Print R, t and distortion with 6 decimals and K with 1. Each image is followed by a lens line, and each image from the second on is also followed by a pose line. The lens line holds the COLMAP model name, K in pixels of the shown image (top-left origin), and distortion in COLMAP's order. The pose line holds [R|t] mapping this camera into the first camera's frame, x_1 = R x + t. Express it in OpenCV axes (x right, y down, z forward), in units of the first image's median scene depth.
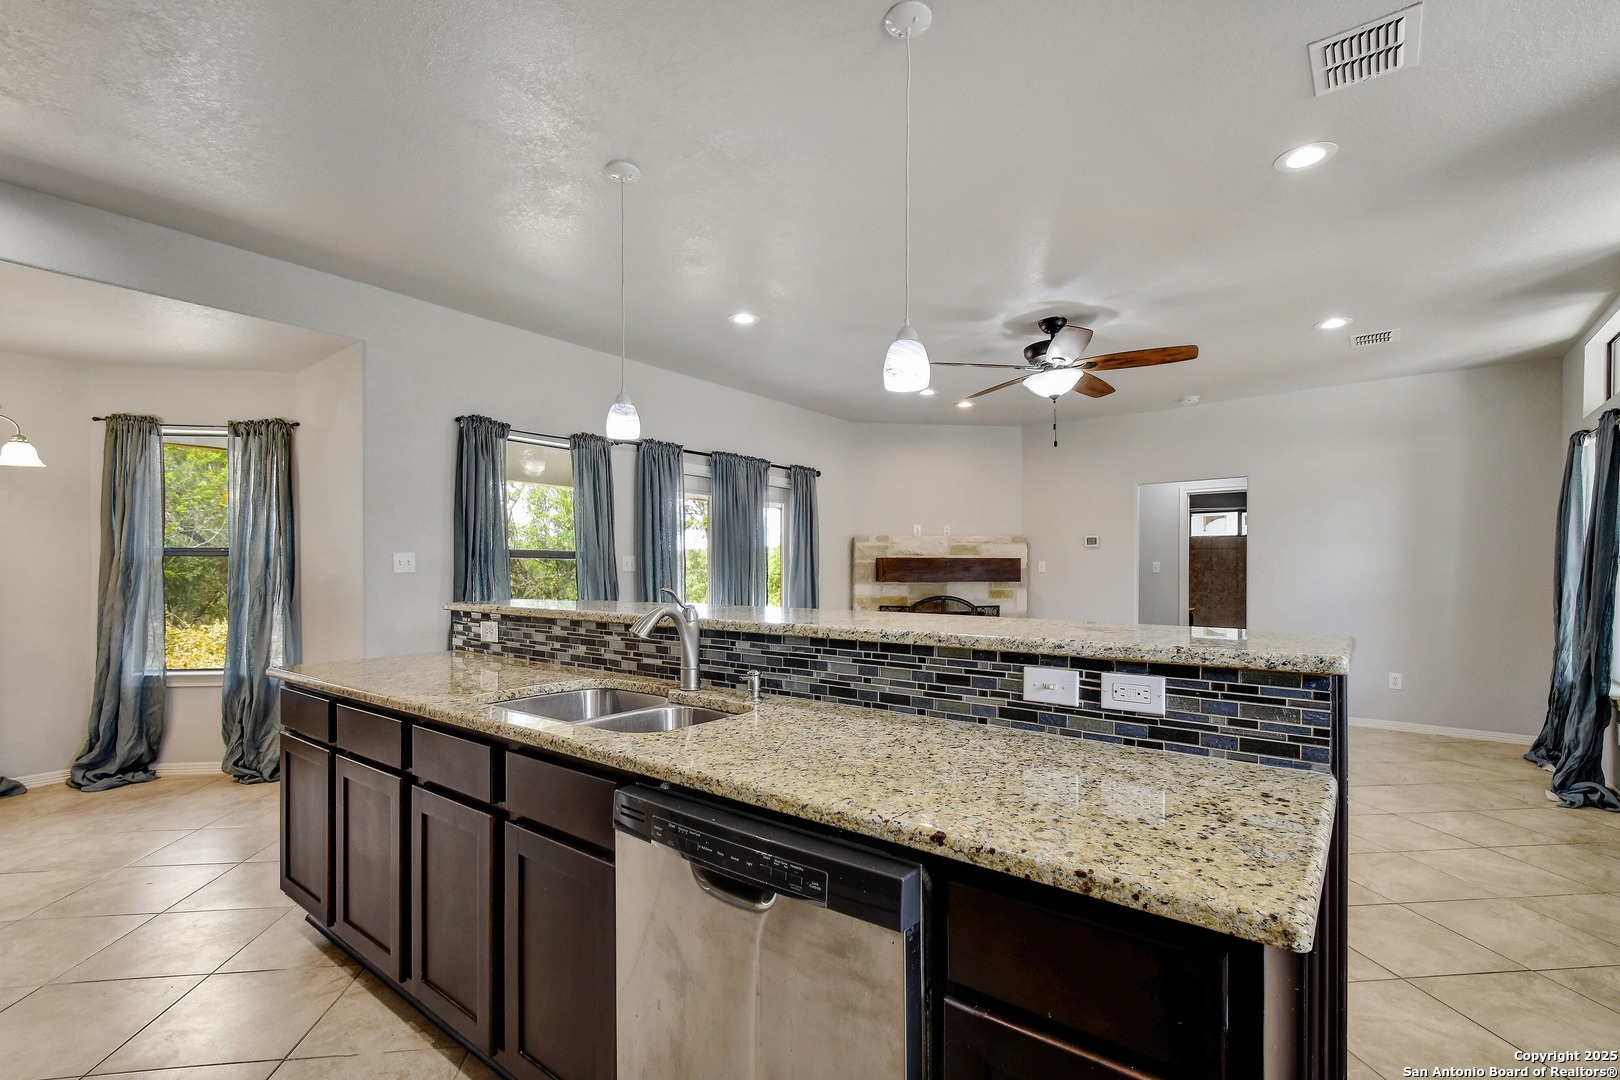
lens RADIAL K [[728.4, 0, 801.4], [0, 728.4, 567.1], [0, 0, 1]] dist [0.012325, -0.000465]
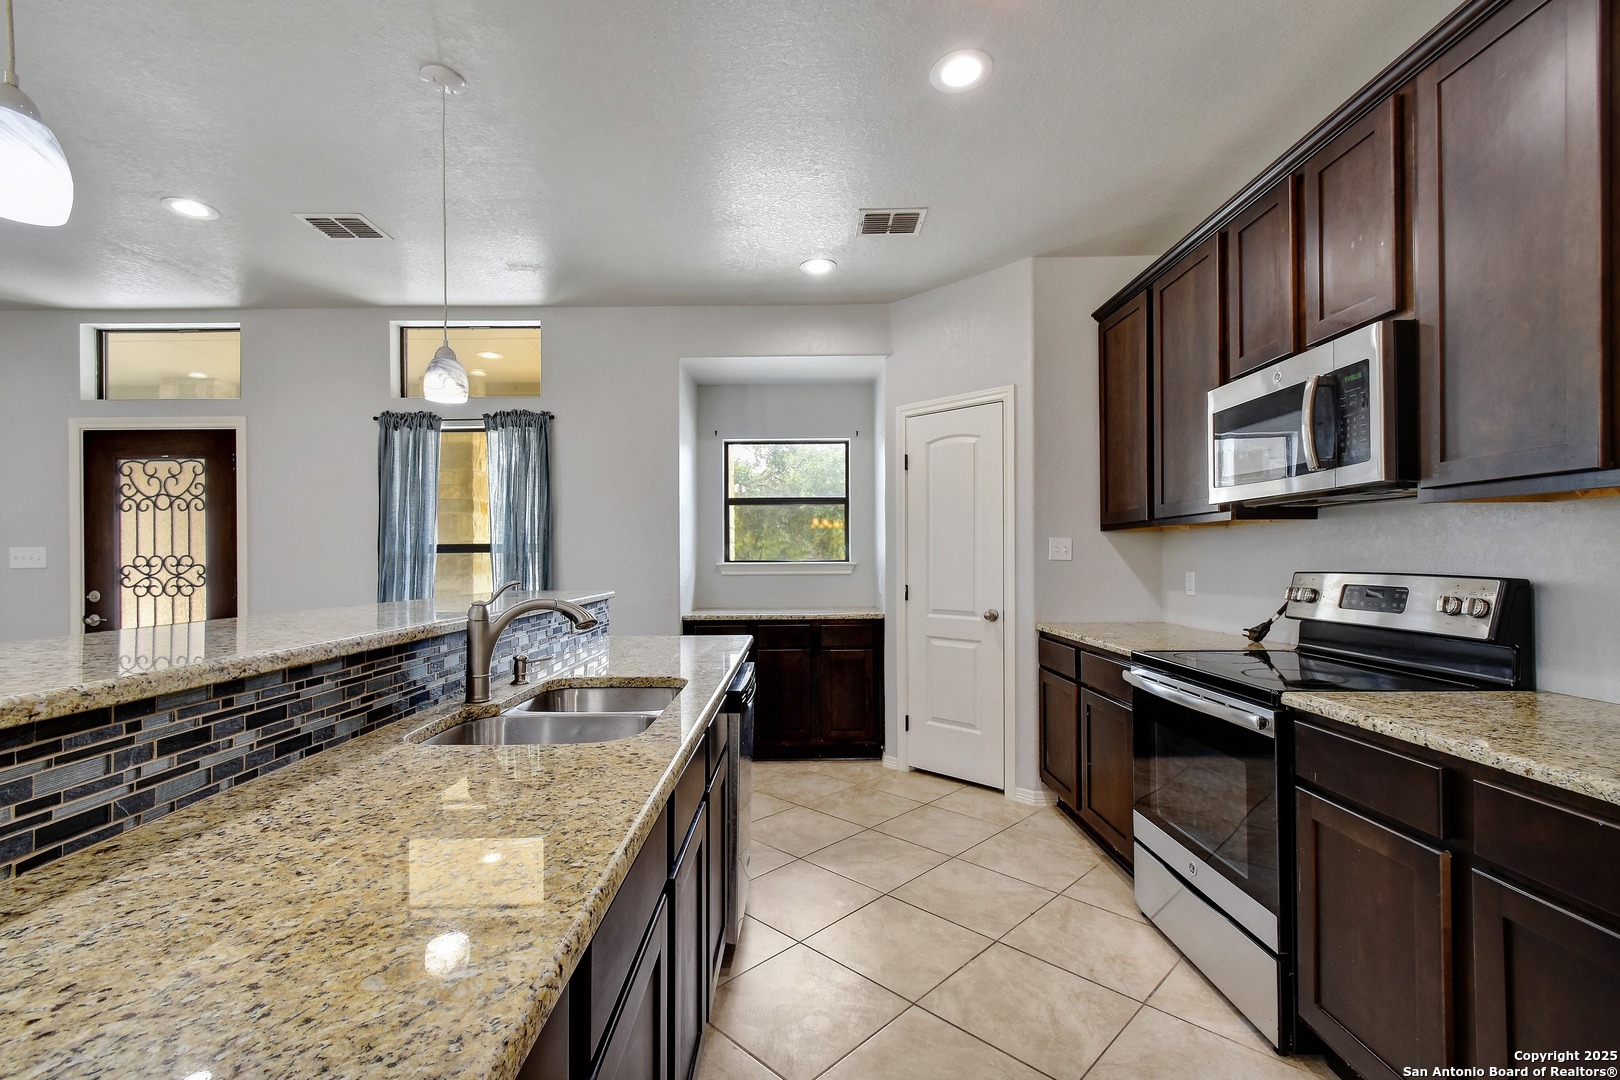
lens RADIAL K [[718.9, 0, 801.7], [0, 718.9, 549.1], [0, 0, 1]] dist [0.011818, -0.001195]
pose [[-0.617964, 0.010870, 0.786131, -0.926863], [0.003247, 0.999931, -0.011274, 0.001799], [-0.786200, -0.004414, -0.617956, 1.084736]]
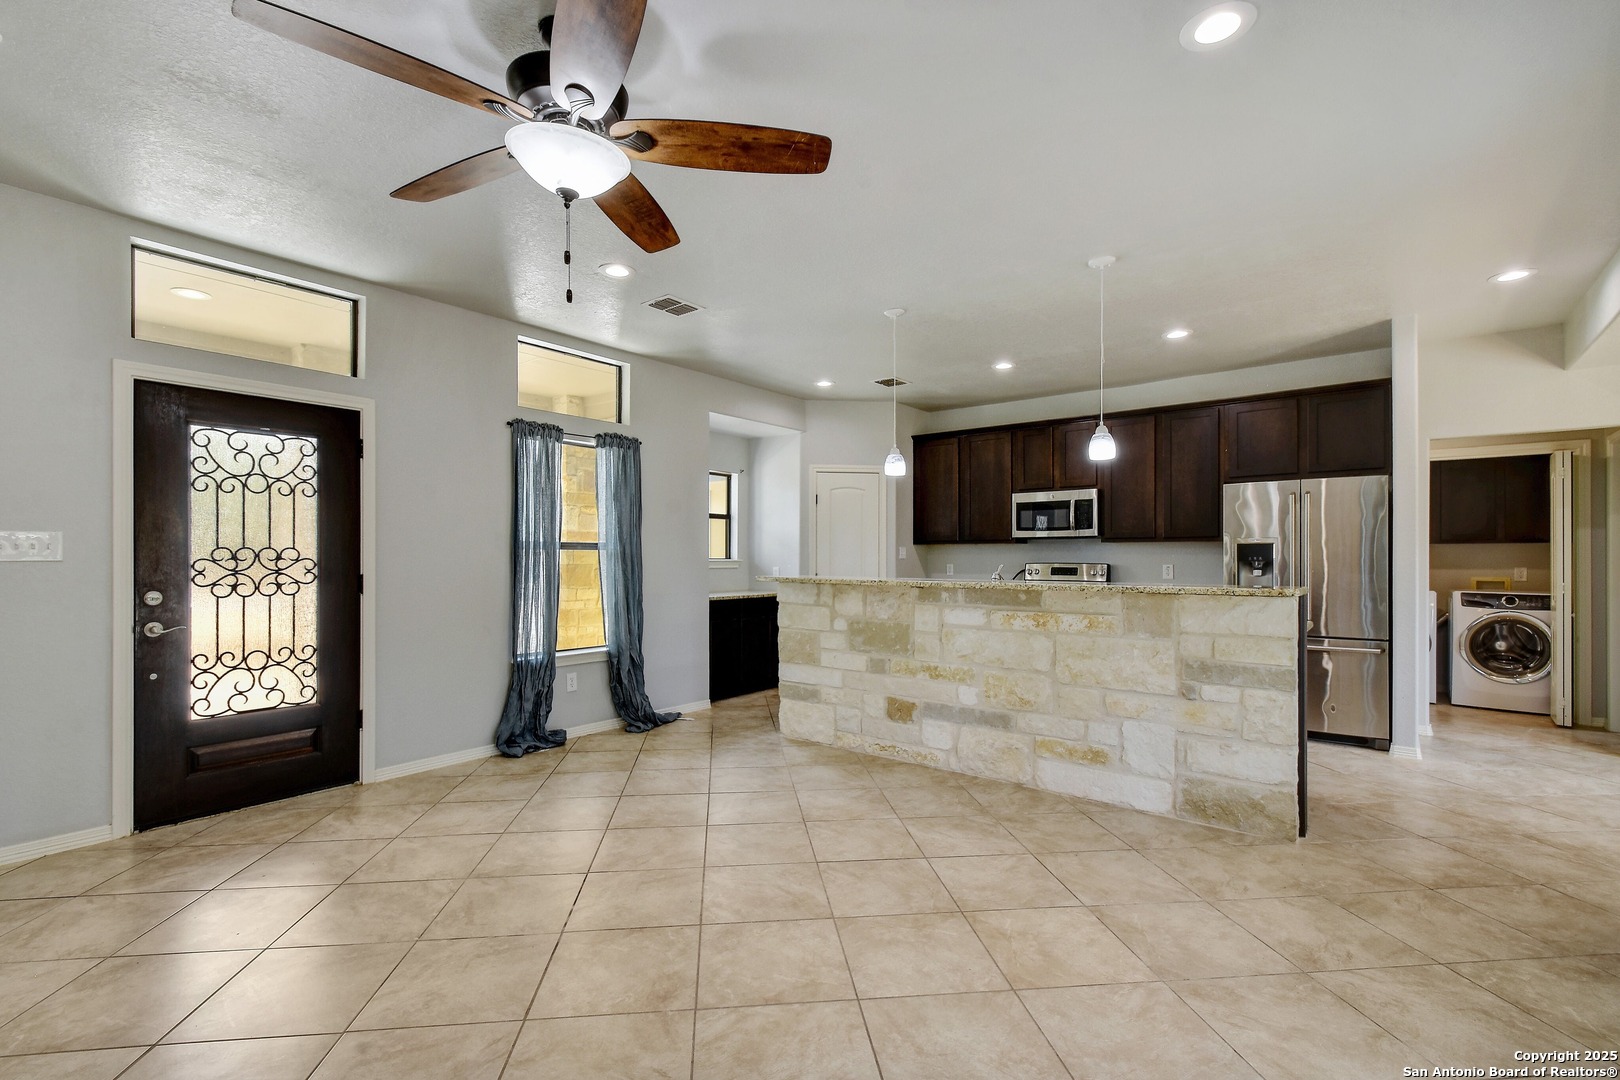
lens RADIAL K [[728.4, 0, 801.4], [0, 728.4, 567.1], [0, 0, 1]] dist [0.012325, -0.000465]
pose [[-0.999974, -0.003645, 0.006245, 0.356166], [-0.003579, 0.999937, 0.010607, 0.013126], [-0.006283, 0.010584, -0.999924, 2.775136]]
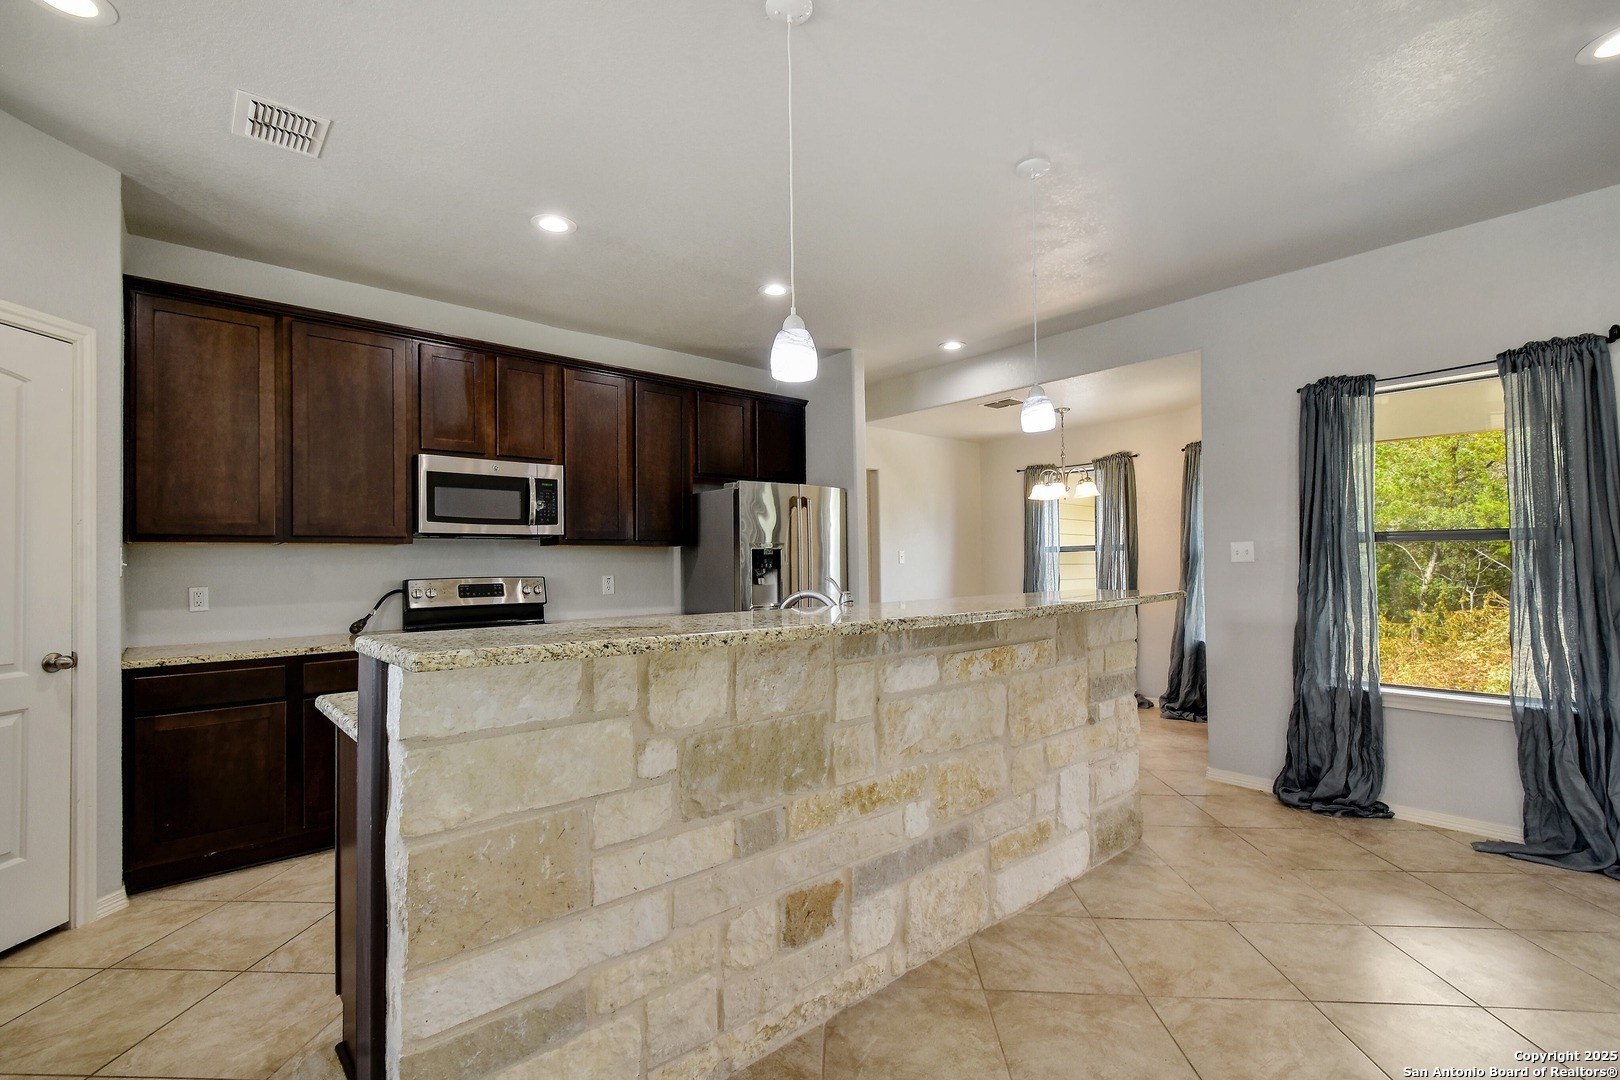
lens RADIAL K [[718.9, 0, 801.7], [0, 718.9, 549.1], [0, 0, 1]] dist [0.011818, -0.001195]
pose [[-0.182535, -0.019107, -0.983014, 0.935219], [0.013549, 0.999667, -0.021947, 0.005391], [0.983106, -0.017325, -0.182216, 1.019559]]
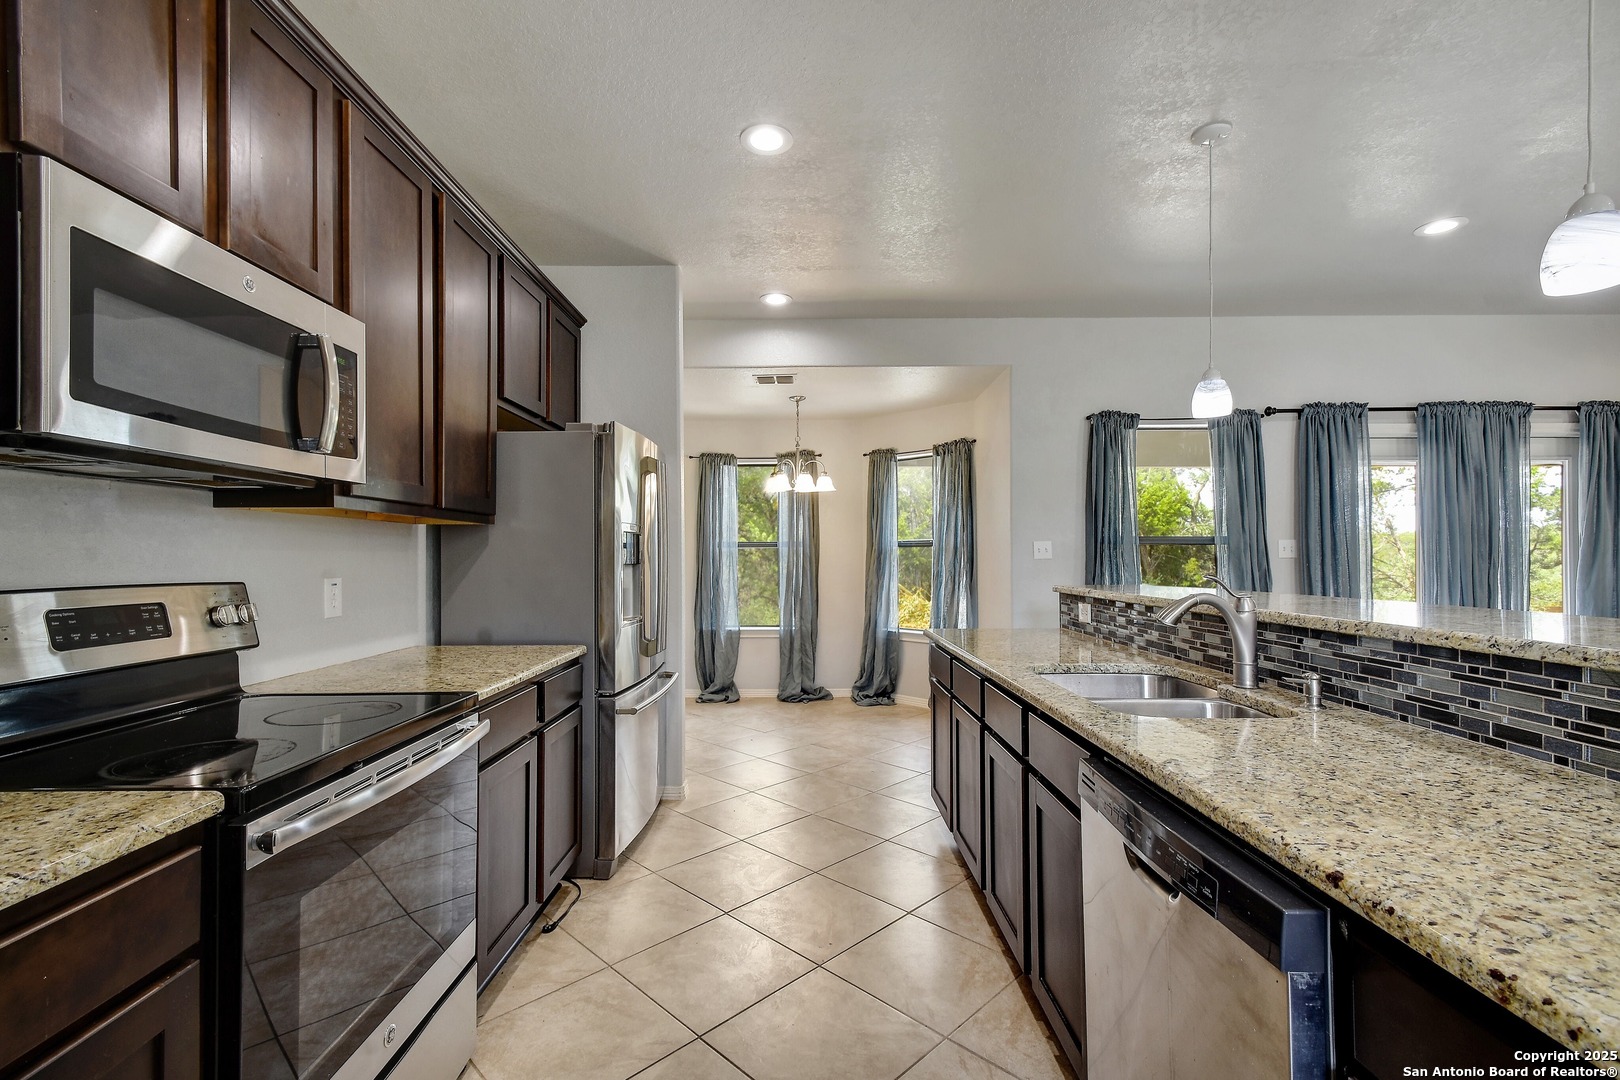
lens RADIAL K [[718.9, 0, 801.7], [0, 718.9, 549.1], [0, 0, 1]] dist [0.011818, -0.001195]
pose [[0.619342, -0.010368, -0.785053, 0.189885], [0.005240, 0.999945, -0.009072, 0.001081], [0.785104, 0.001505, 0.619363, 0.006574]]
